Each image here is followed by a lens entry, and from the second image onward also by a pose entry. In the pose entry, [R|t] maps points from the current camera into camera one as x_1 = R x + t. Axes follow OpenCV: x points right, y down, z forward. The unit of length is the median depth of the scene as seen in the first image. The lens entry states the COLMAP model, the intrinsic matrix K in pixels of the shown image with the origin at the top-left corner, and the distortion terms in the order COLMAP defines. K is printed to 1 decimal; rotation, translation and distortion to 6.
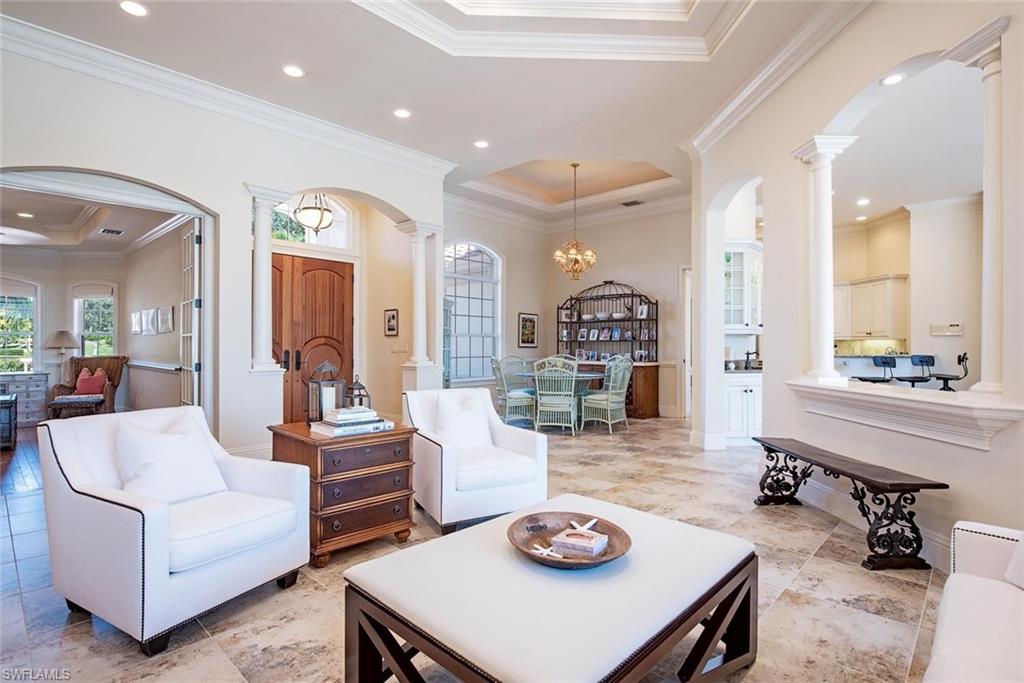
lens RADIAL K [[509.0, 0, 516.4], [0, 509.0, 343.3], [0, 0, 1]] dist [-0.002001, 0.000130]
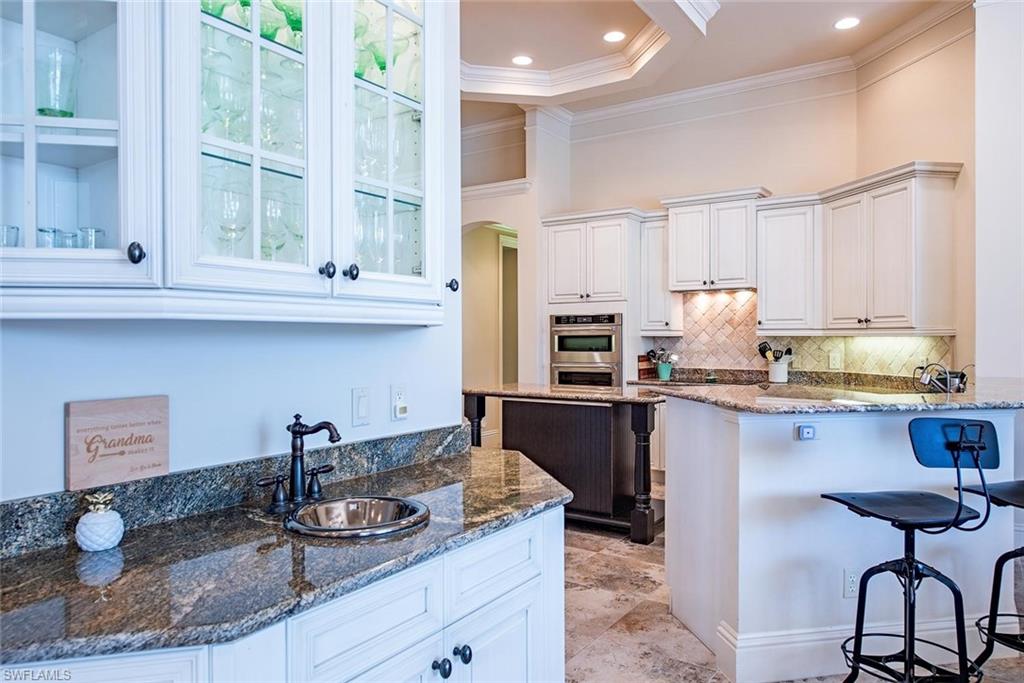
lens RADIAL K [[690.3, 0, 510.8], [0, 690.3, 340.6], [0, 0, 1]] dist [0.010818, 0.002404]
pose [[0.987768, -0.004789, 0.155860, 0.356066], [0.003788, 0.999970, 0.006721, -0.008958], [-0.155888, -0.006049, 0.987756, 0.538257]]
